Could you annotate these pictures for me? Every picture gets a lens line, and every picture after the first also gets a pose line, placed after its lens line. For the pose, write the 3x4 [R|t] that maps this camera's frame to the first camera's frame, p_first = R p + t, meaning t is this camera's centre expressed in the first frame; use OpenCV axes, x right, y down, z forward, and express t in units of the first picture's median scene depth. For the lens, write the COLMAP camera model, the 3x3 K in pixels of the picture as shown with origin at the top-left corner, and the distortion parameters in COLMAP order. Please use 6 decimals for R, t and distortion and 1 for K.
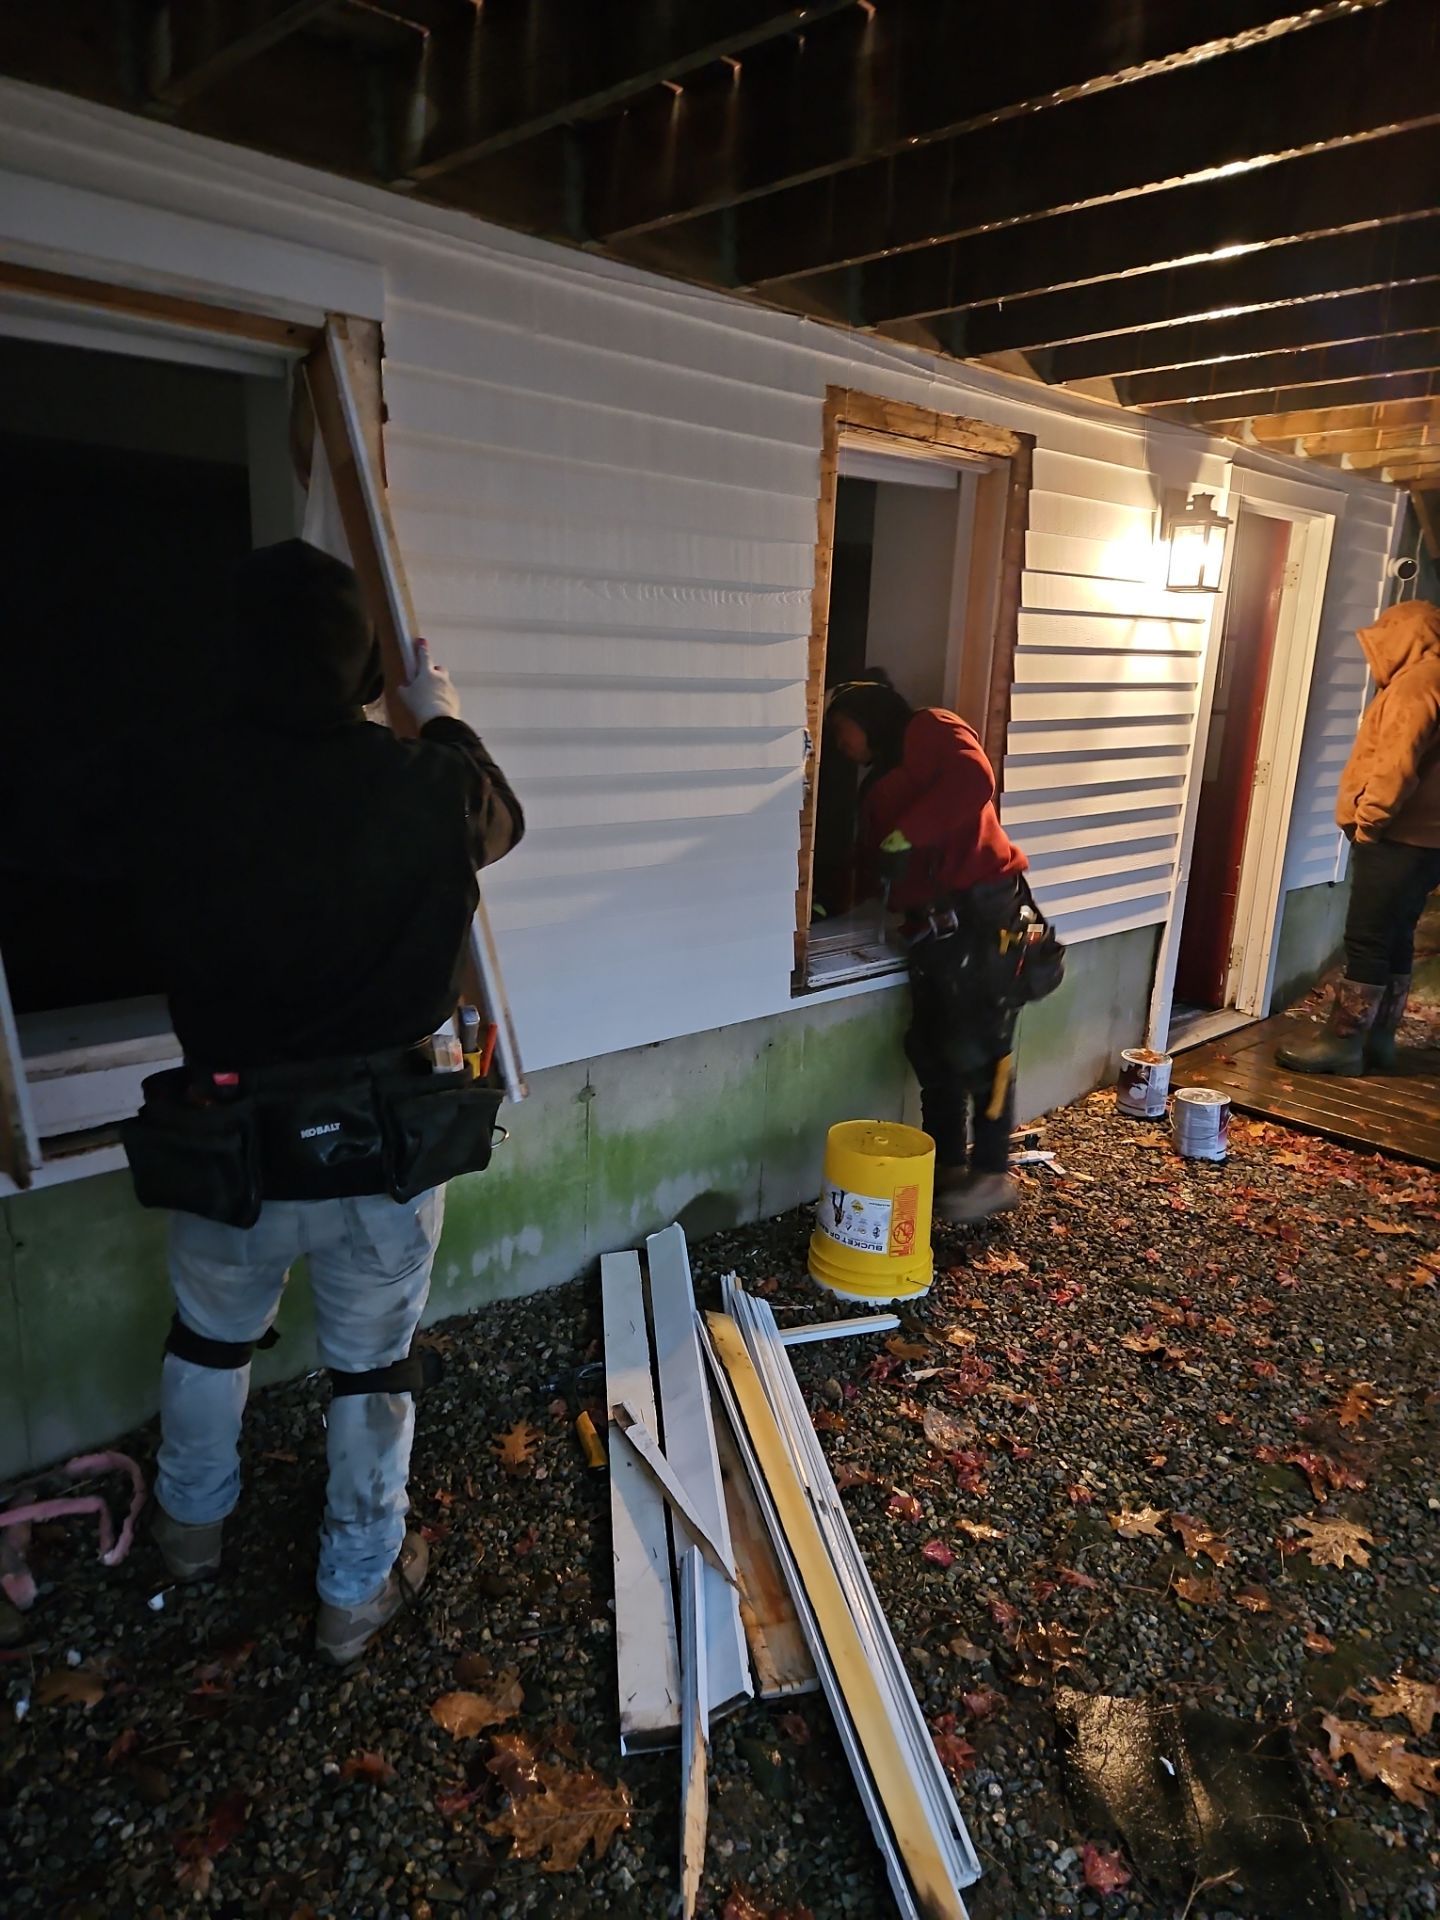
lens RADIAL K [[1269.4, 0, 720.3], [0, 1269.4, 953.1], [0, 0, 1]] dist [0.067473, -0.052932]
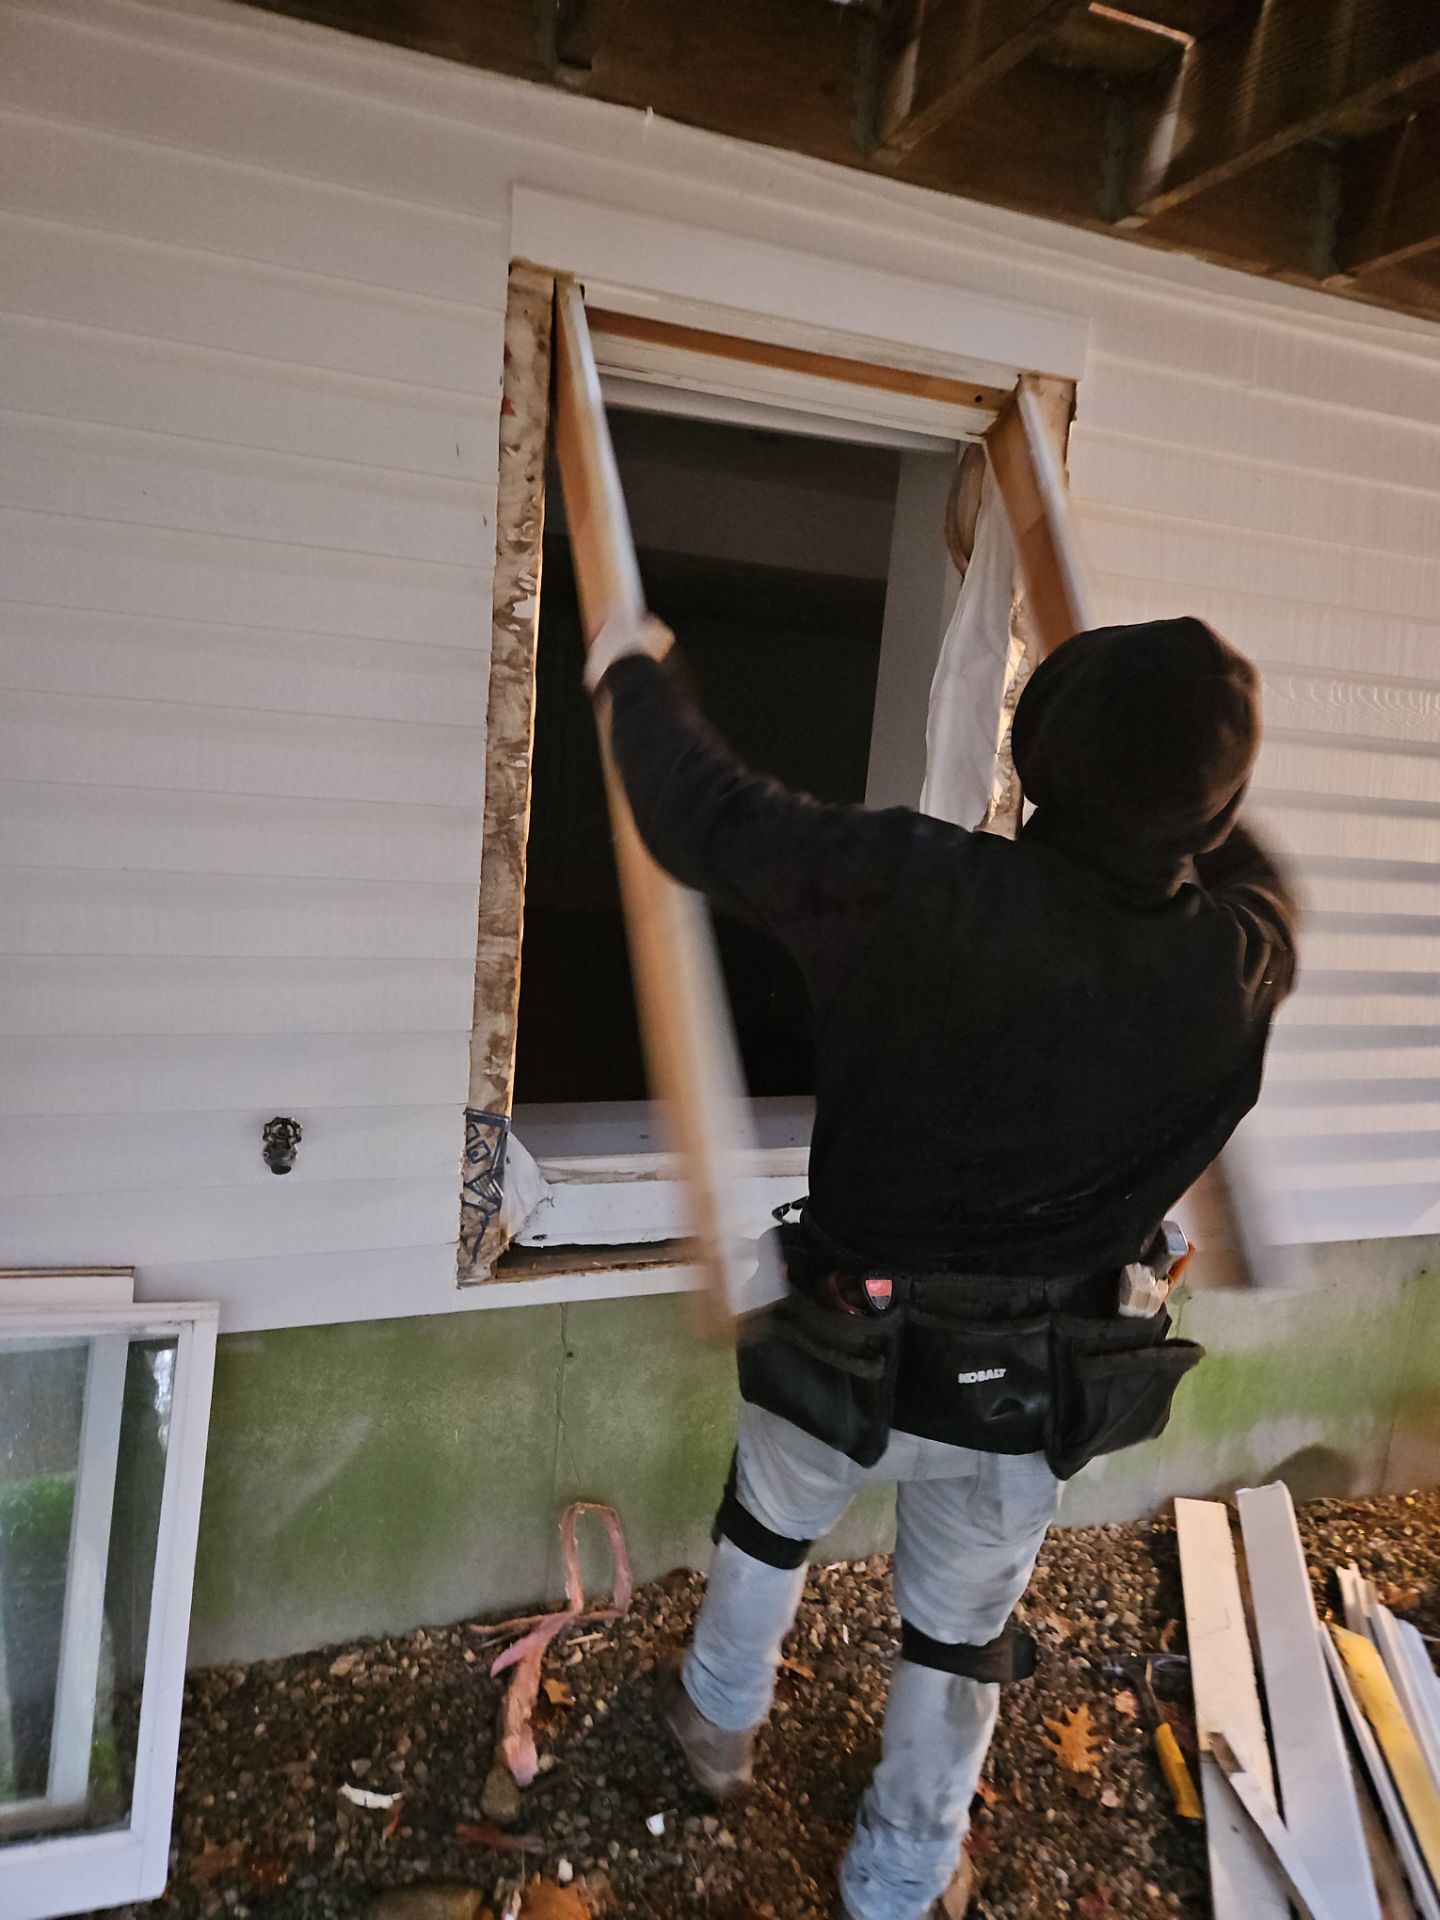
lens RADIAL K [[1269.4, 0, 716.8], [0, 1269.4, 955.5], [0, 0, 1]] dist [0.067473, -0.052932]
pose [[0.920859, 0.101004, -0.376587, -0.110320], [-0.136316, 0.988311, -0.068257, -0.007909], [0.365291, 0.114189, 0.923863, 0.133275]]
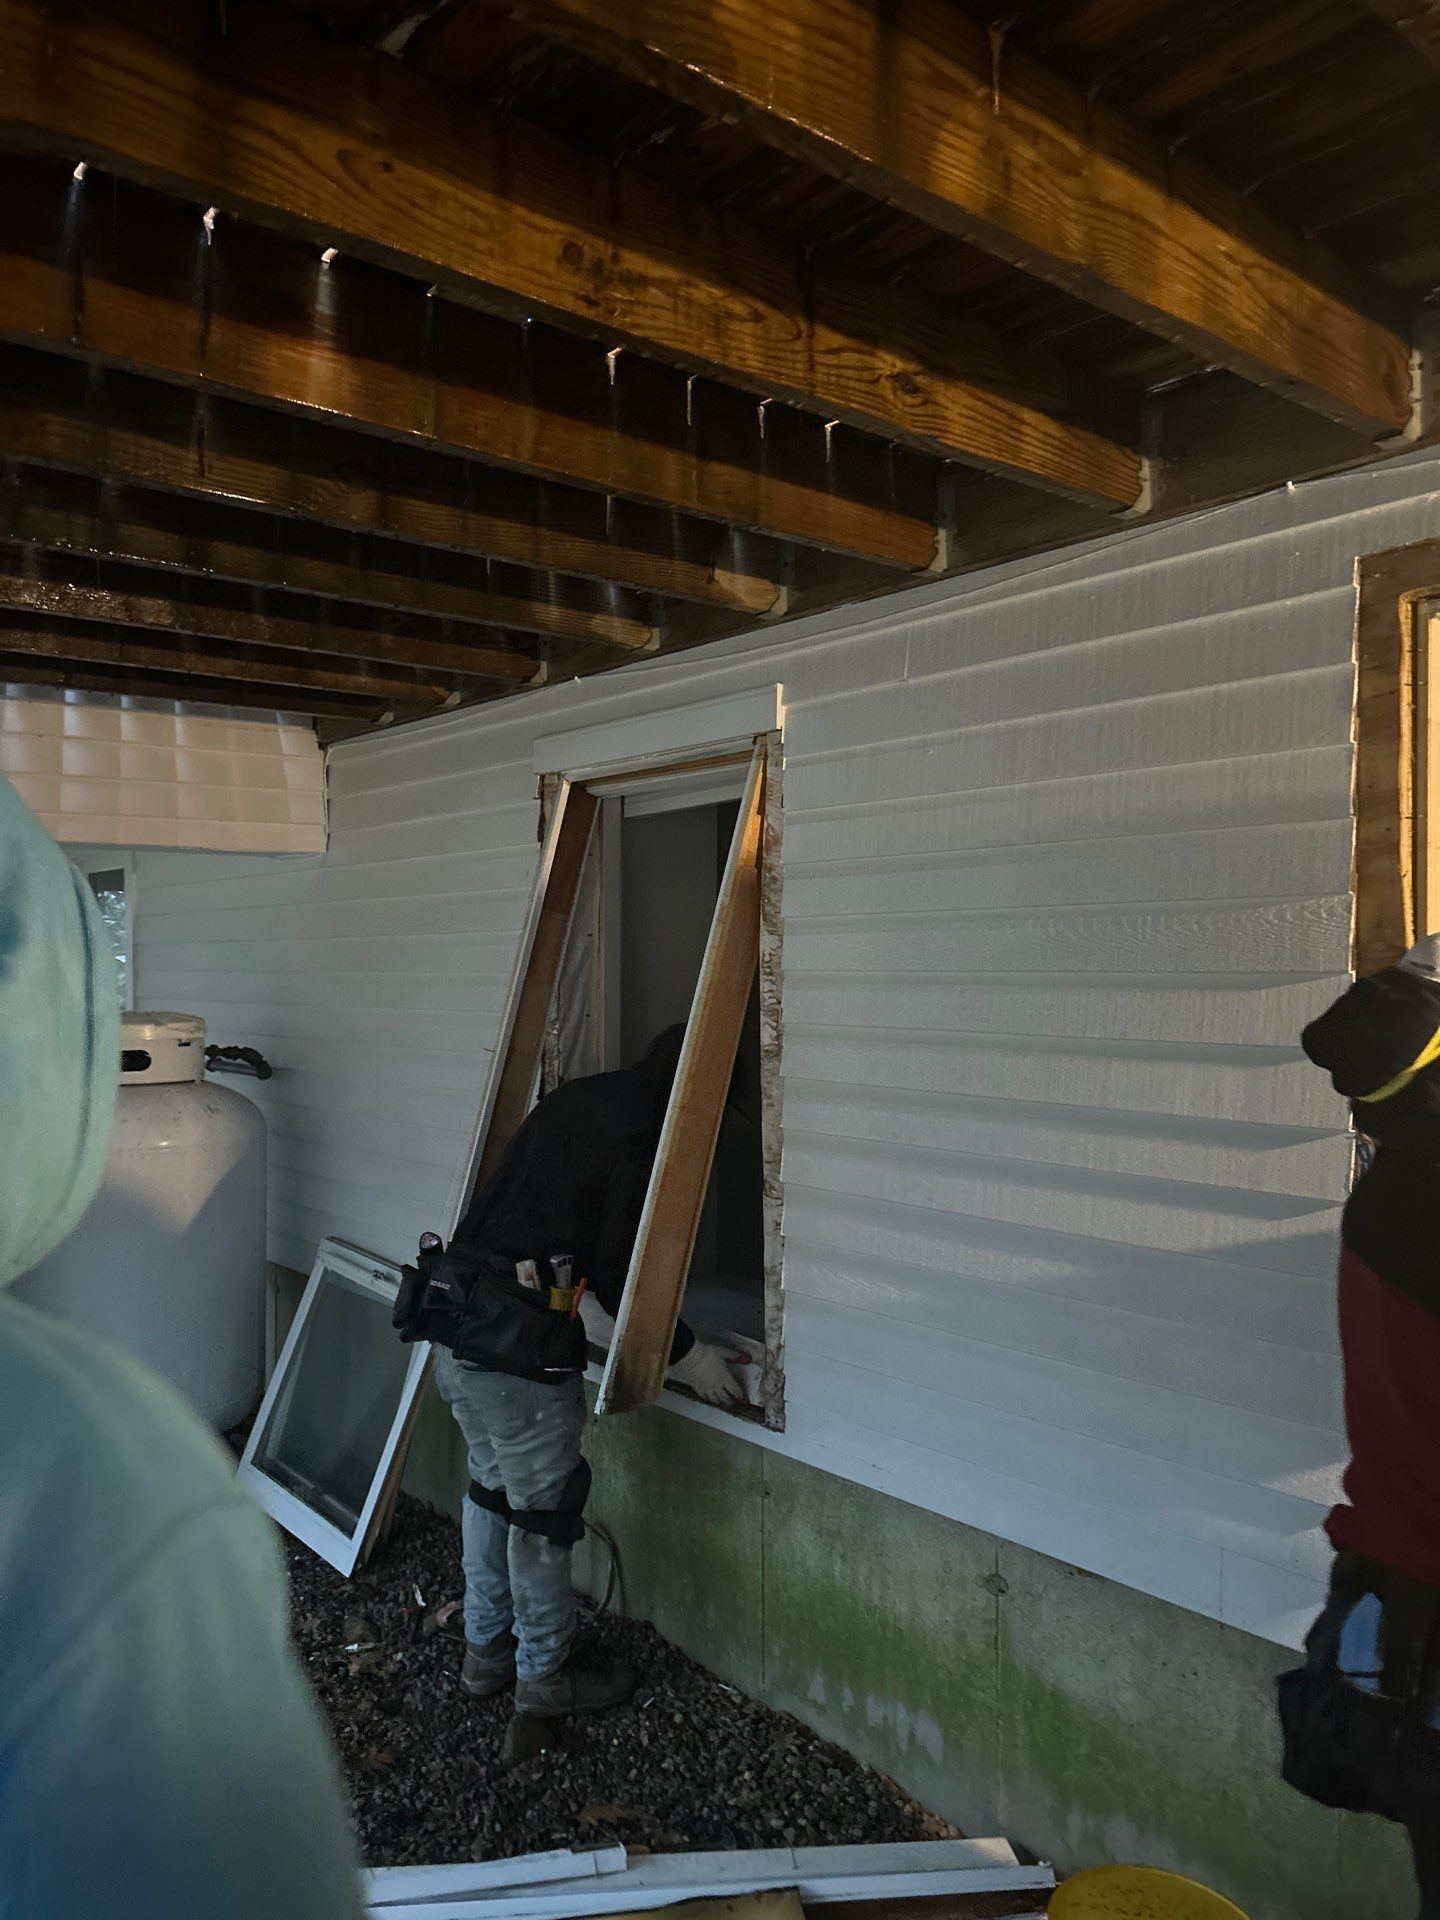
lens RADIAL K [[1434.2, 0, 703.1], [0, 1434.2, 962.5], [0, 0, 1]] dist [0.043748, -0.044246]
pose [[-0.057053, -0.039755, -0.997579, 0.923518], [-0.231668, 0.972461, -0.025504, -0.219705], [0.971121, 0.229652, -0.064692, 0.980202]]
